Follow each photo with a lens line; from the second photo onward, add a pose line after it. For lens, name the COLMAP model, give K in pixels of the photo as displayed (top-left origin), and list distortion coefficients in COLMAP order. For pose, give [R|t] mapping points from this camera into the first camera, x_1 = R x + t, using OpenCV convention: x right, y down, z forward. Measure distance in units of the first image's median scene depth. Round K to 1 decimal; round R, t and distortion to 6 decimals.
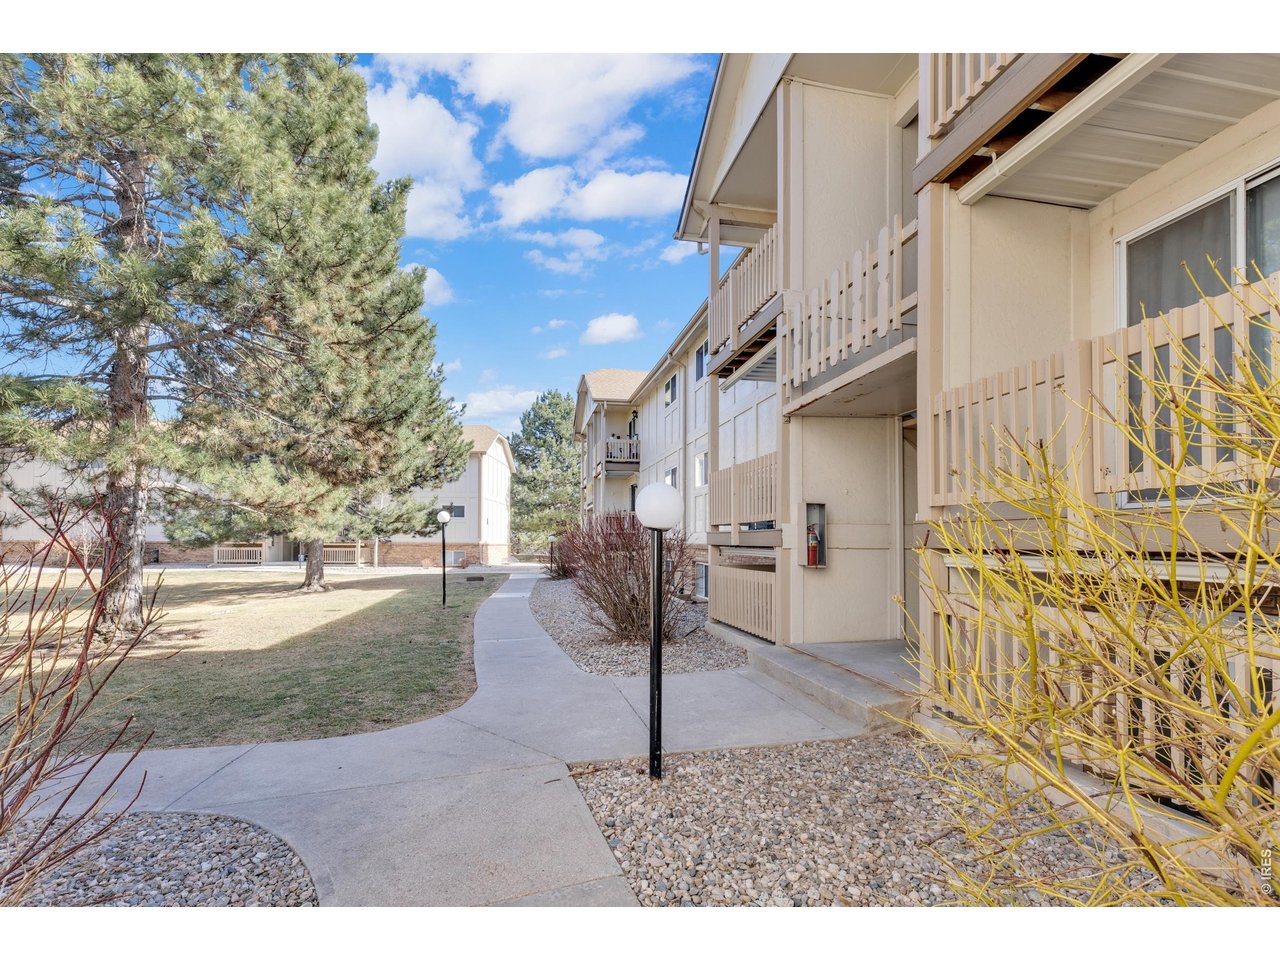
lens RADIAL K [[597.8, 0, 641.1], [0, 597.8, 536.5], [0, 0, 1]] dist [-0.000109, 0.018325]
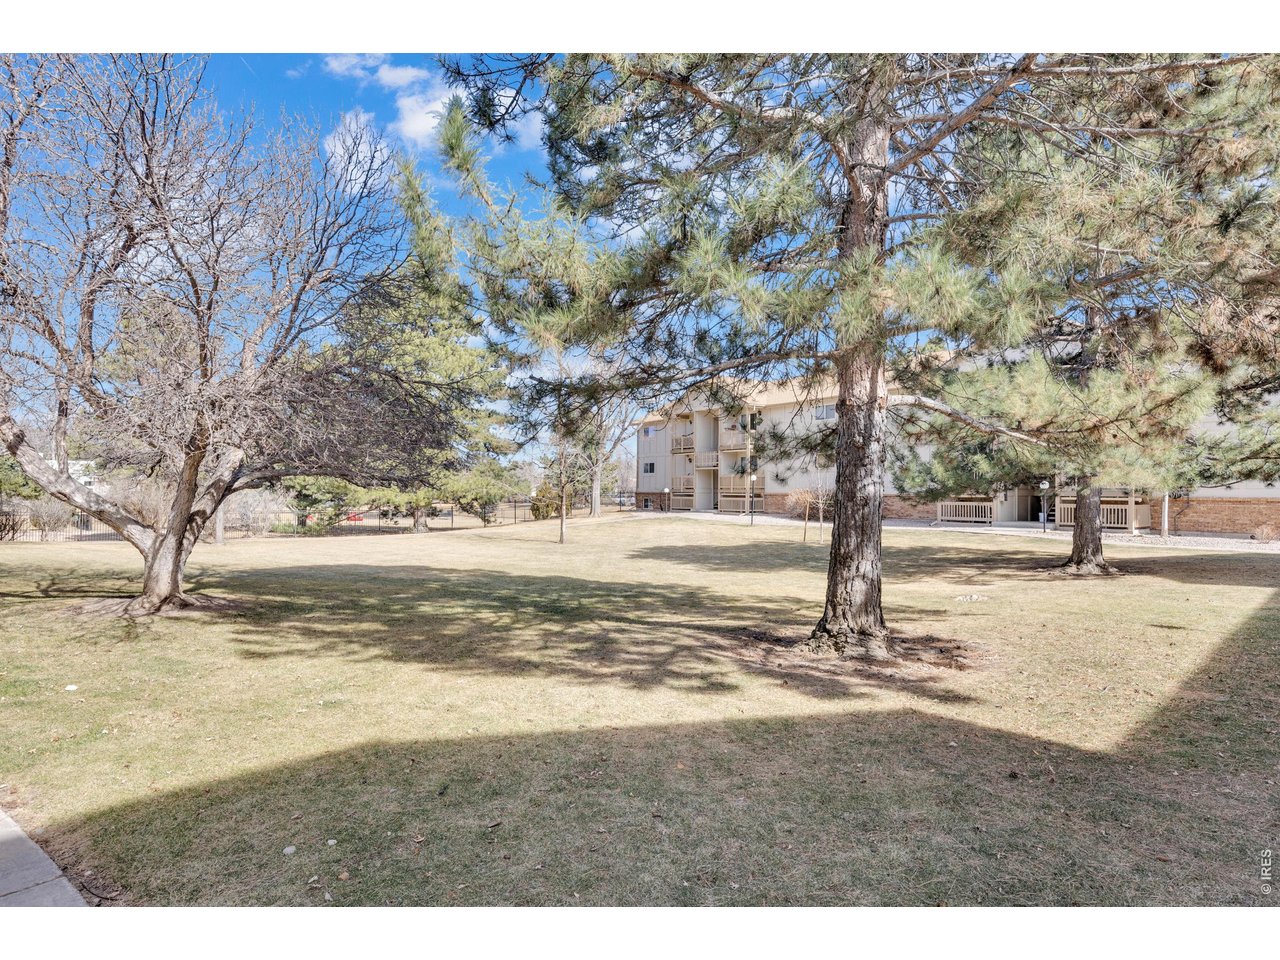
lens RADIAL K [[677.6, 0, 640.0], [0, 677.6, 480.0], [0, 0, 1]] dist [-0.000213, 0.000223]
pose [[0.533563, -0.015324, -0.845622, -0.191350], [0.003528, 0.999867, -0.015893, 0.002784], [0.845753, 0.005497, 0.533546, 0.217833]]
